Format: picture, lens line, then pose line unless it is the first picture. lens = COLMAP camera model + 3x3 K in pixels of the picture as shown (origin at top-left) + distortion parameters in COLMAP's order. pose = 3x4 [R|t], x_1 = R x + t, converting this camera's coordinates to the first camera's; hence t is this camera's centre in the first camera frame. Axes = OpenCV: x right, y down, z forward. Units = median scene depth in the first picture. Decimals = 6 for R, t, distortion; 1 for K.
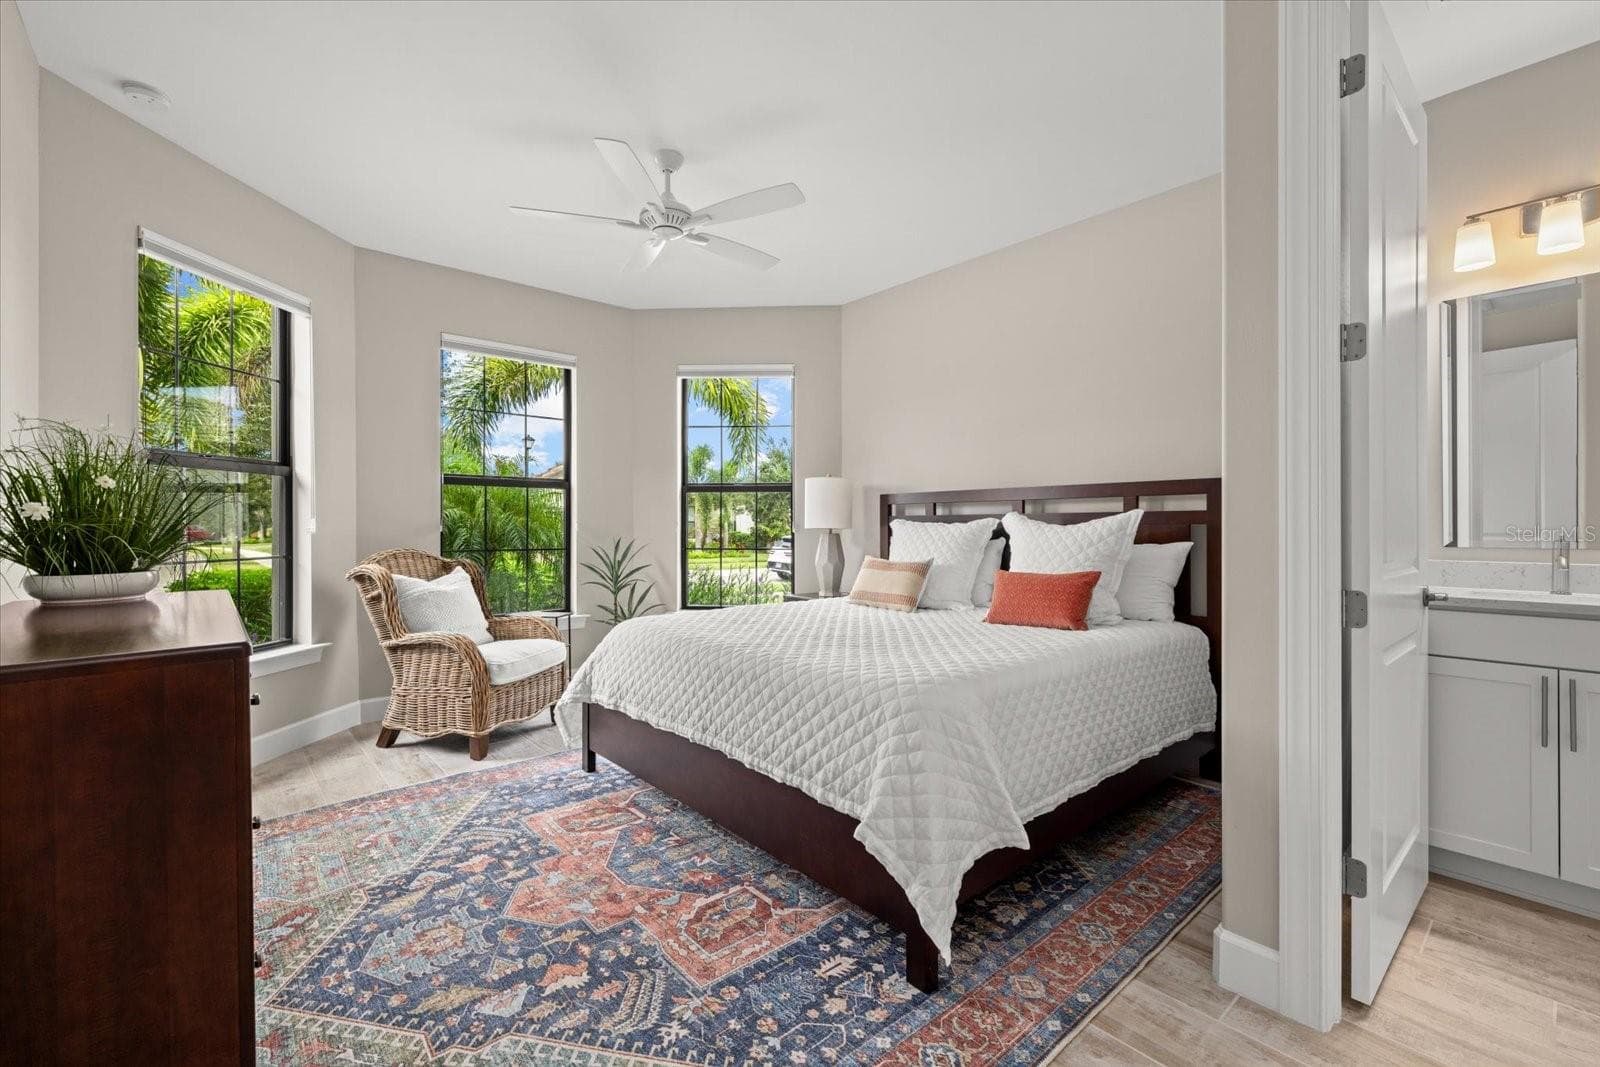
lens RADIAL K [[677.2, 0, 800.0], [0, 677.2, 533.5], [0, 0, 1]] dist [0.001299, 0.000526]
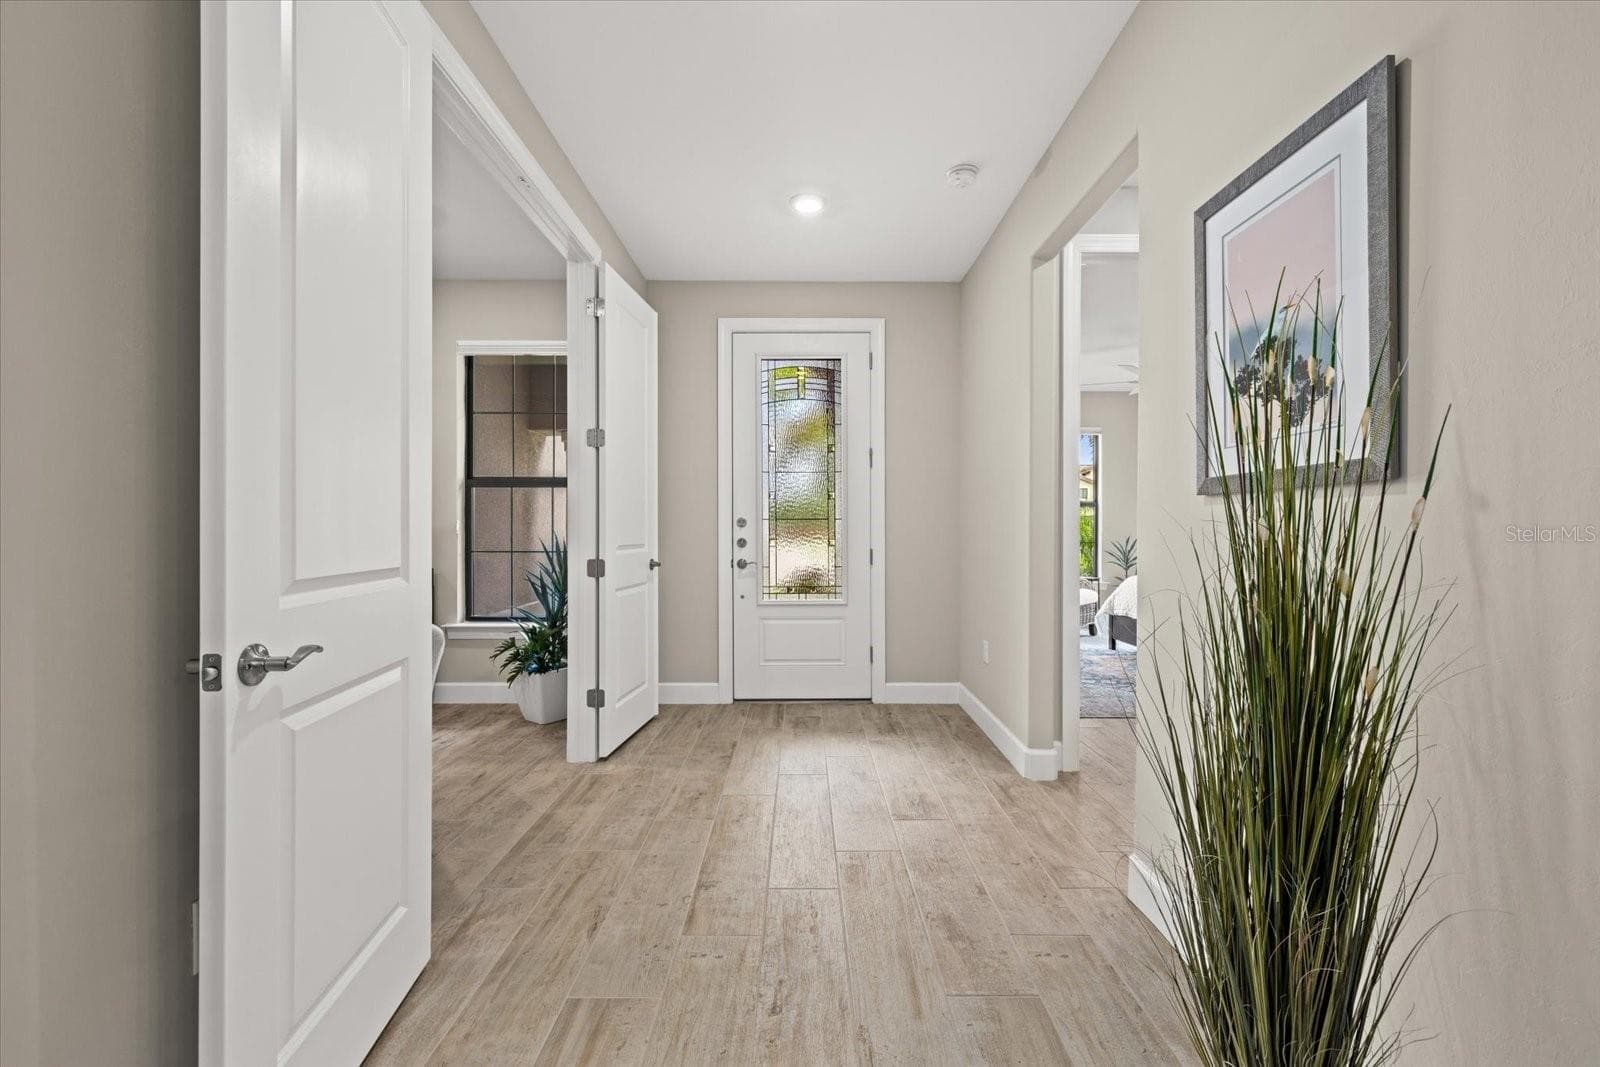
lens RADIAL K [[677.2, 0, 800.0], [0, 677.2, 533.5], [0, 0, 1]] dist [0.001299, 0.000526]
pose [[0.753723, 0.000273, -0.657192, 0.319753], [-0.002517, 0.999994, -0.002471, 0.007733], [0.657187, 0.003517, 0.753719, -1.152907]]
